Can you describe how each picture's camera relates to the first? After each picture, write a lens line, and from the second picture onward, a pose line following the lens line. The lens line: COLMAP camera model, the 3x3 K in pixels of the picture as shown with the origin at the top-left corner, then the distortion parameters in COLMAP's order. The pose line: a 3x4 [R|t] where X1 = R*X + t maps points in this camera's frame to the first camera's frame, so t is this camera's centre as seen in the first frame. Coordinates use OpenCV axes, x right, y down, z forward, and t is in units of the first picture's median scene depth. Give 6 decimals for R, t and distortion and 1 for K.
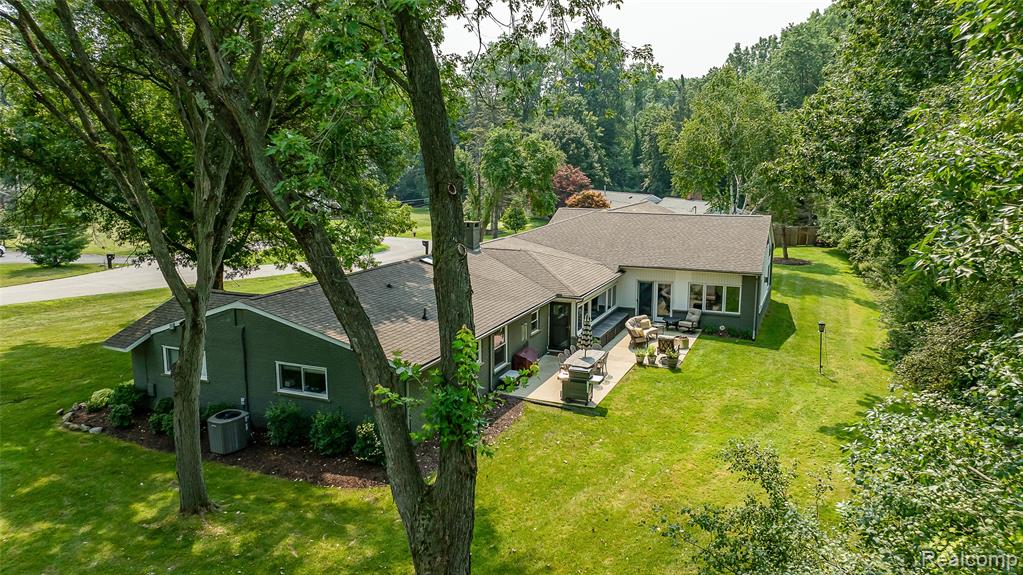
lens RADIAL K [[737.1, 0, 510.8], [0, 737.1, 290.9], [0, 0, 1]] dist [-0.008190, 0.000578]
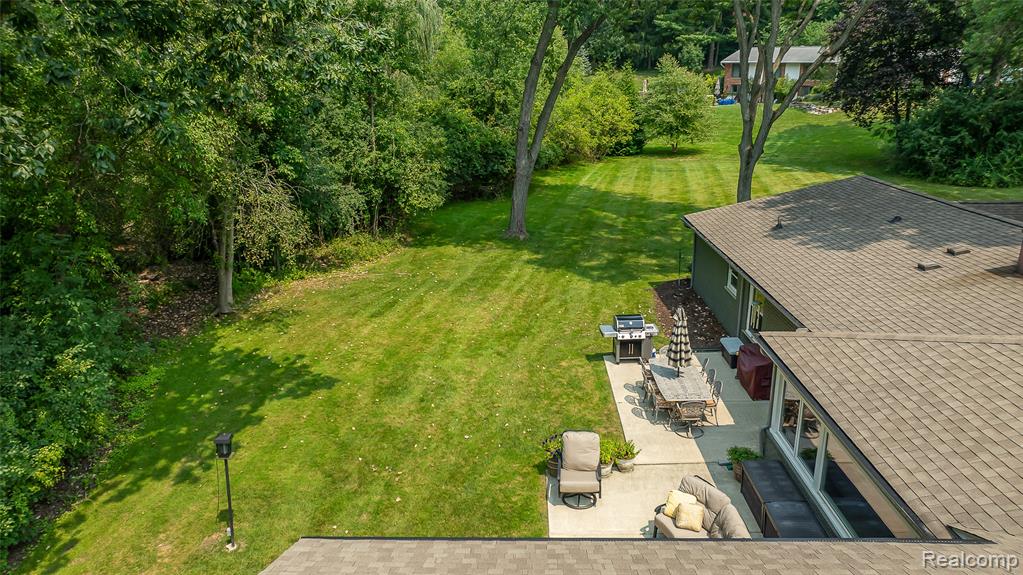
lens RADIAL K [[737.1, 0, 512.7], [0, 737.1, 286.0], [0, 0, 1]] dist [-0.008190, 0.000578]
pose [[-0.928791, 0.103249, -0.355932, 0.339680], [-0.066194, 0.898749, 0.433439, -0.178534], [0.364646, 0.426135, -0.827915, 1.119481]]
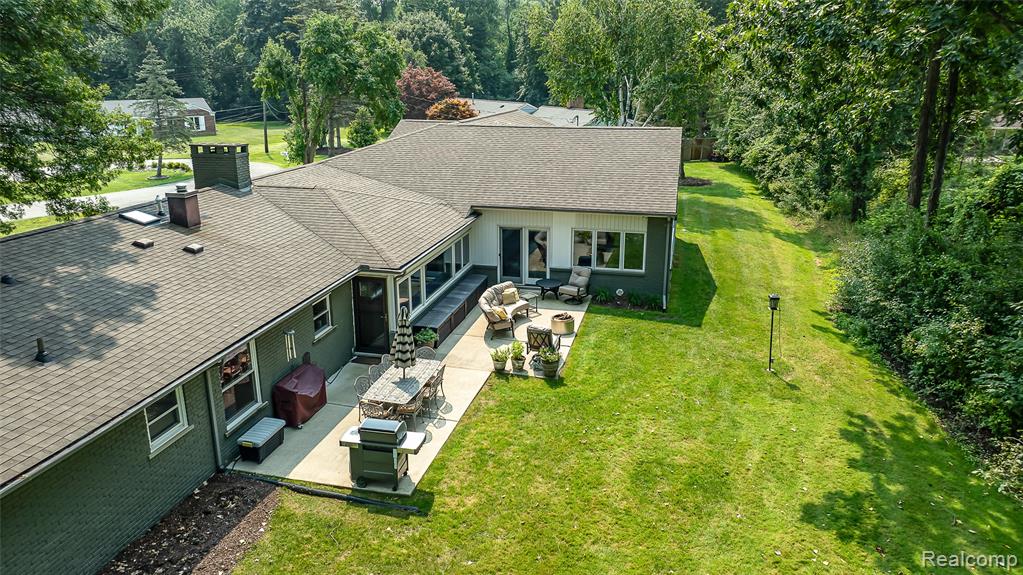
lens RADIAL K [[737.1, 0, 514.5], [0, 737.1, 288.8], [0, 0, 1]] dist [-0.008190, 0.000578]
pose [[0.986345, -0.047644, 0.157650, 0.078001], [0.029433, 0.992826, 0.115893, -0.036981], [-0.162041, -0.109670, 0.980671, 0.329783]]
